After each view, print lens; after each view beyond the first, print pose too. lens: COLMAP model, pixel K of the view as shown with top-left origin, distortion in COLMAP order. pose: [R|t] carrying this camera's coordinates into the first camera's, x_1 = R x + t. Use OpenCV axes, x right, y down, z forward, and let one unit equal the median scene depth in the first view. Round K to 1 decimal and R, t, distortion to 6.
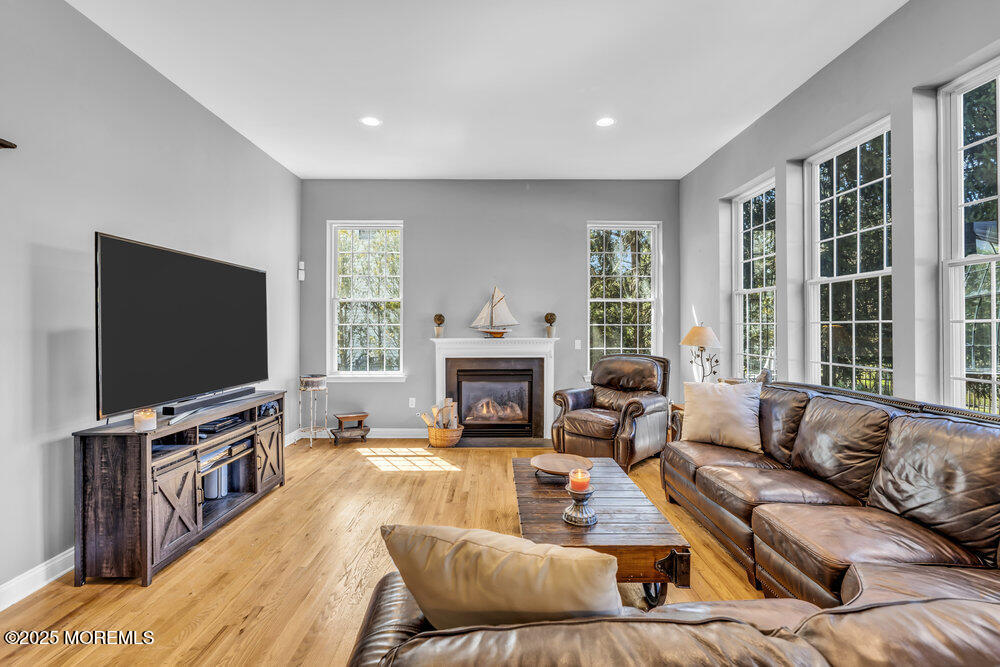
lens RADIAL K [[463.7, 0, 495.7], [0, 463.7, 326.0], [0, 0, 1]] dist [-0.002282, 0.001223]
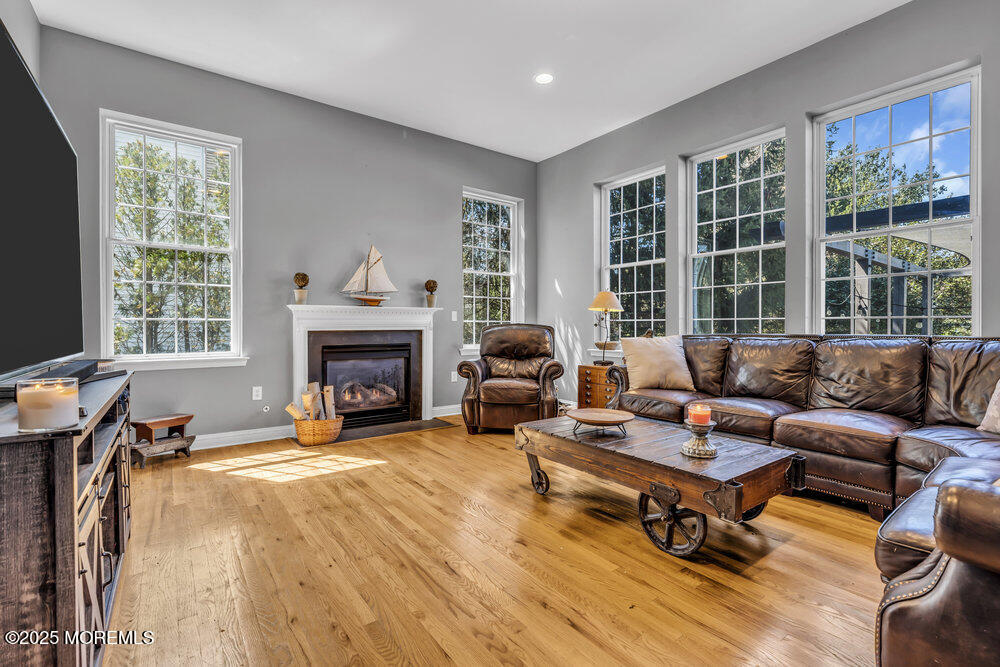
lens RADIAL K [[463.7, 0, 499.7], [0, 463.7, 330.1], [0, 0, 1]] dist [-0.002282, 0.001223]
pose [[0.801061, -0.005474, 0.598557, -0.365088], [-0.000171, 0.999956, 0.009373, 0.070320], [-0.598582, -0.007611, 0.801025, 0.227321]]
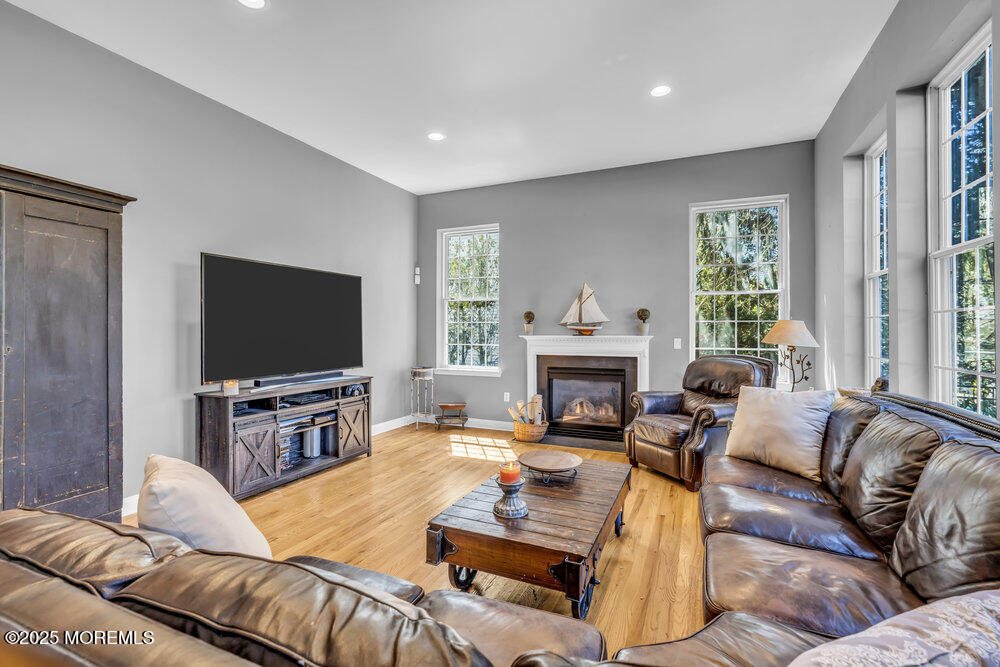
lens RADIAL K [[463.7, 0, 489.3], [0, 463.7, 328.8], [0, 0, 1]] dist [-0.002282, 0.001223]
pose [[0.903701, 0.001086, -0.428163, 0.272731], [-0.001853, 0.999997, -0.001375, 0.015825], [0.428161, 0.002036, 0.903700, 0.047642]]
